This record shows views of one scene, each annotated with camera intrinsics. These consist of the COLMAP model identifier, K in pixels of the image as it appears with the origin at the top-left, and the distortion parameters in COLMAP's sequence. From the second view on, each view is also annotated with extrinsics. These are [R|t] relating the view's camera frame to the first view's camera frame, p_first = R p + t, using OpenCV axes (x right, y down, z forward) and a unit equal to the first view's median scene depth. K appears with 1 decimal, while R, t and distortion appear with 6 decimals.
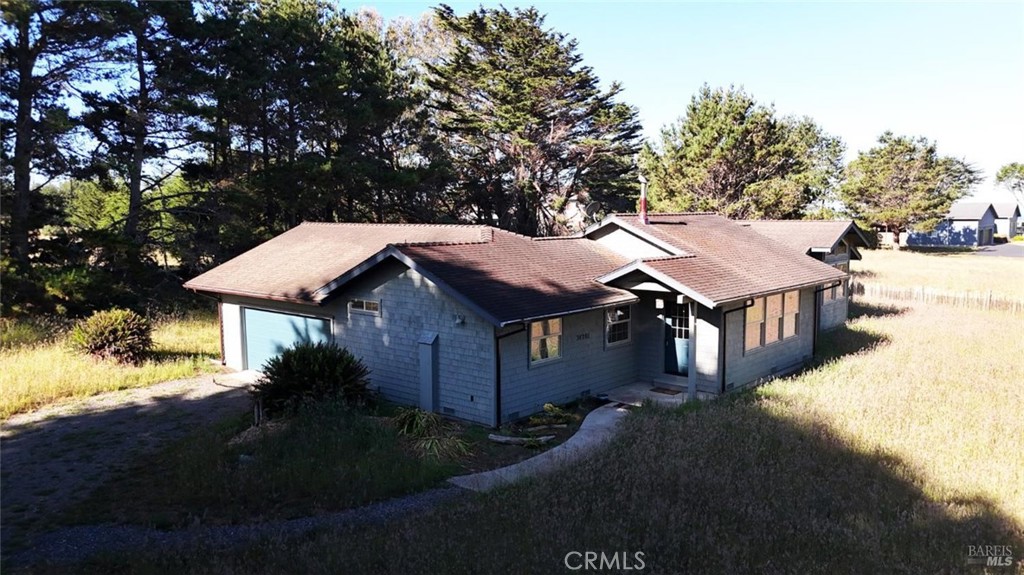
lens RADIAL K [[749.1, 0, 511.5], [0, 749.1, 294.1], [0, 0, 1]] dist [0.091132, -0.097783]
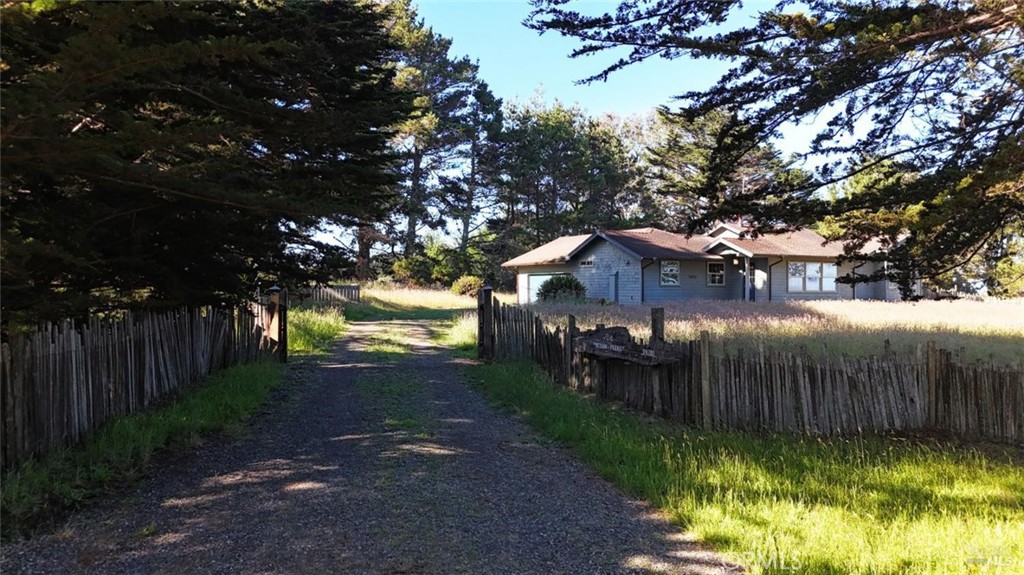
lens RADIAL K [[749.1, 0, 511.5], [0, 749.1, 294.1], [0, 0, 1]] dist [0.091132, -0.097783]
pose [[0.946663, 0.009956, -0.322070, 0.145461], [-0.043767, 0.994232, -0.097910, 0.163303], [0.319238, 0.106784, 0.941639, -0.530470]]
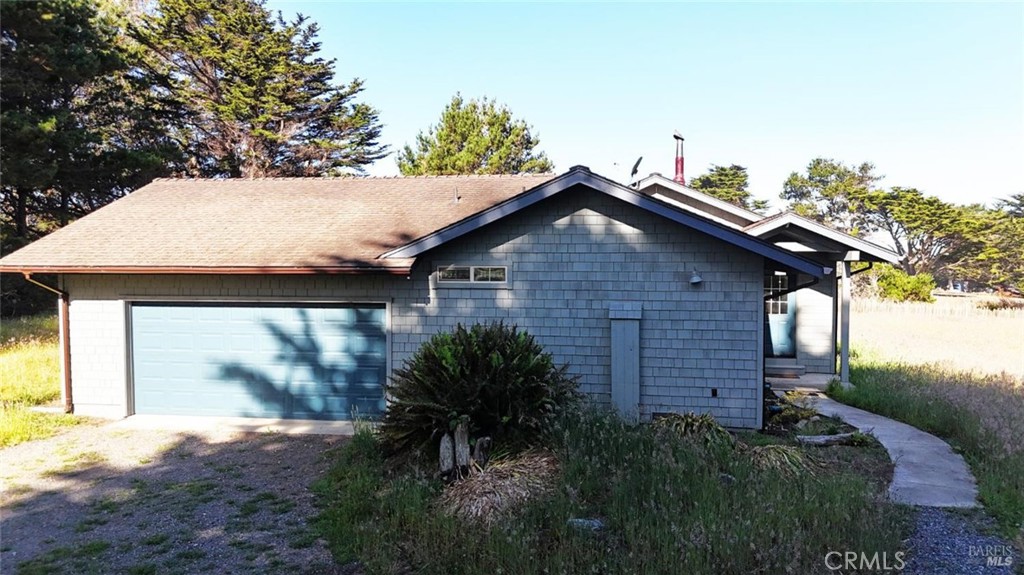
lens RADIAL K [[759.2, 0, 512.0], [0, 759.2, 287.5], [0, 0, 1]] dist [0.040250, -0.000995]
pose [[0.853403, -0.016646, 0.520986, -0.261076], [0.053160, 0.997058, -0.055221, 0.032988], [-0.518534, 0.074822, 0.851777, 0.228722]]
